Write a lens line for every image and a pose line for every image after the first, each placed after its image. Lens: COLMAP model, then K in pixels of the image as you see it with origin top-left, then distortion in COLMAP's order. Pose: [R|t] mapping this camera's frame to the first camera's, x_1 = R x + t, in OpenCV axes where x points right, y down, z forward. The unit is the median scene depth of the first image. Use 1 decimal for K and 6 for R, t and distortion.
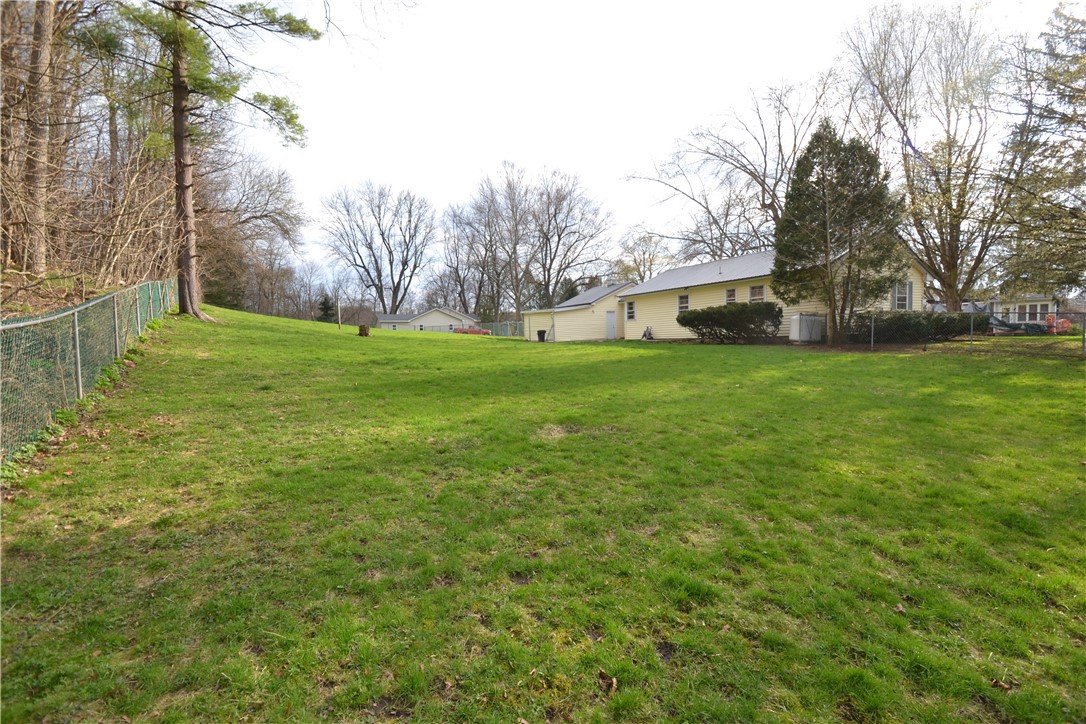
lens RADIAL K [[487.2, 0, 542.3], [0, 487.2, 359.4], [0, 0, 1]] dist [-0.000089, -0.000429]
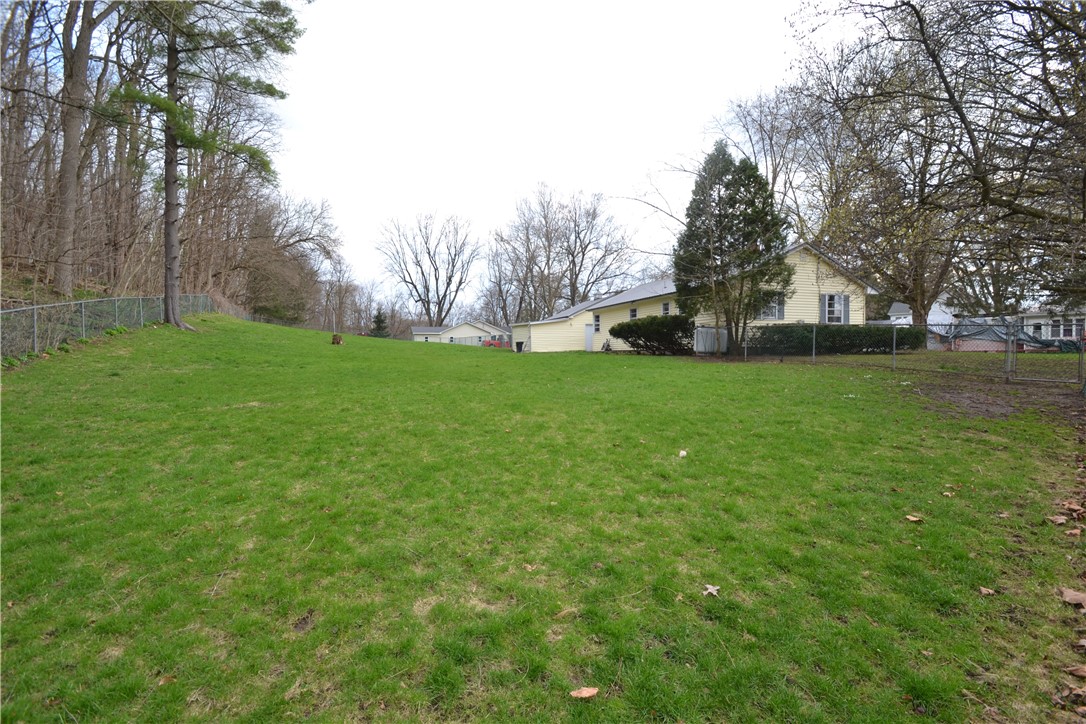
lens RADIAL K [[487.2, 0, 543.9], [0, 487.2, 357.8], [0, 0, 1]] dist [-0.000089, -0.000429]
pose [[0.989943, 0.013979, -0.140772, 0.156970], [-0.018493, 0.999354, -0.030805, 0.005852], [0.140250, 0.033099, 0.989563, -0.038112]]
